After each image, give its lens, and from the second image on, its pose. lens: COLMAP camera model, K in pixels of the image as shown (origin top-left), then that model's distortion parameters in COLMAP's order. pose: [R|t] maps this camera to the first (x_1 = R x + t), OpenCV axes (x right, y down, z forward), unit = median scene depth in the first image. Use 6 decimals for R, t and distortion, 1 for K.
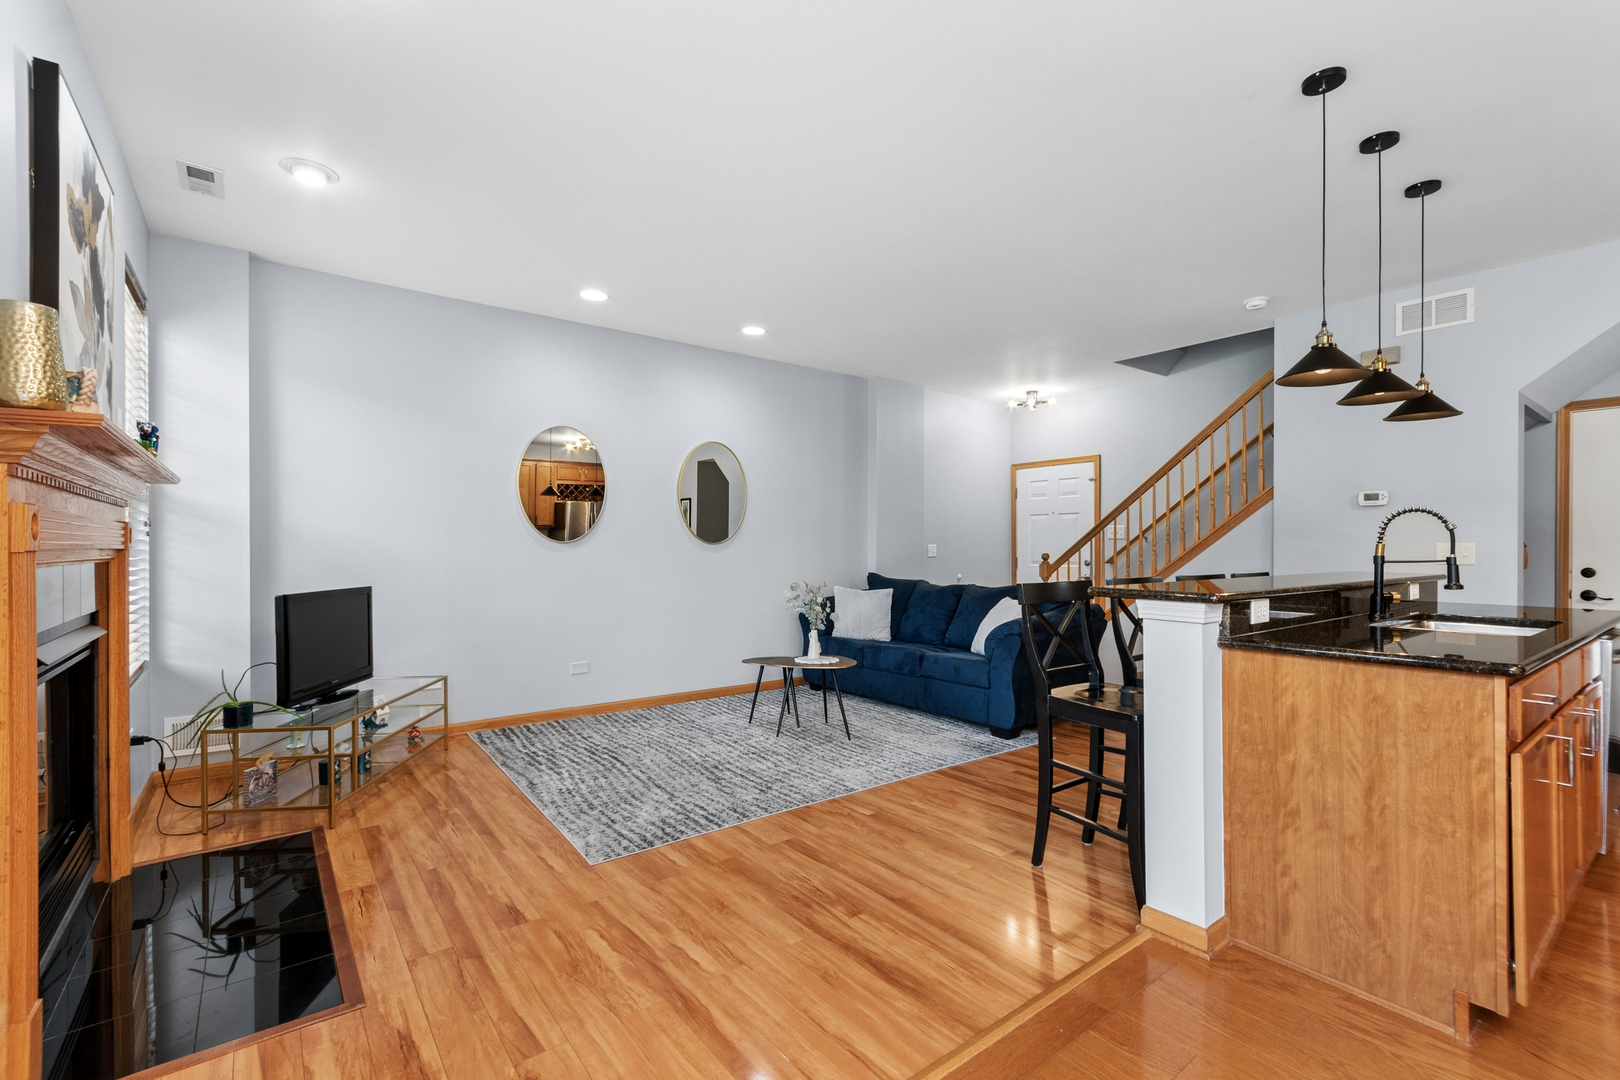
lens RADIAL K [[706.4, 0, 802.7], [0, 706.4, 551.3], [0, 0, 1]] dist [0.006427, -0.000948]
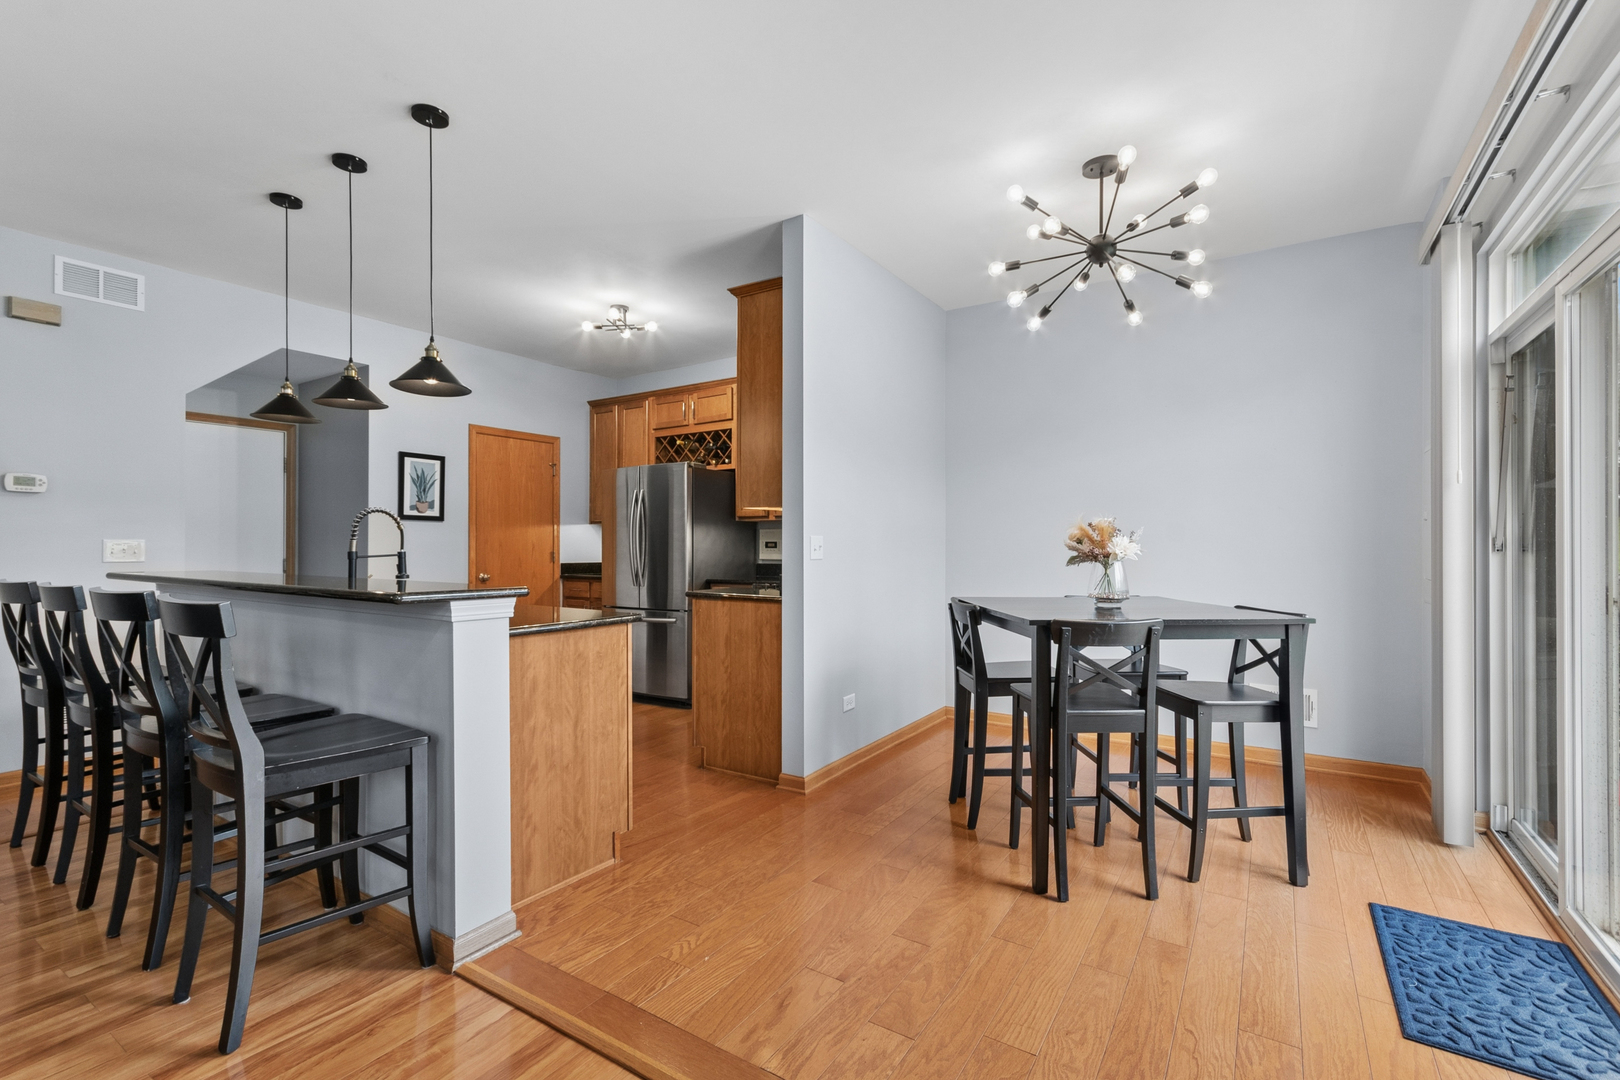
lens RADIAL K [[706.4, 0, 815.8], [0, 706.4, 542.3], [0, 0, 1]] dist [0.006427, -0.000948]
pose [[-0.342838, 0.003176, 0.939389, -0.341842], [0.004861, 0.999987, -0.001607, -0.001993], [-0.939382, 0.004015, -0.342849, 0.570060]]
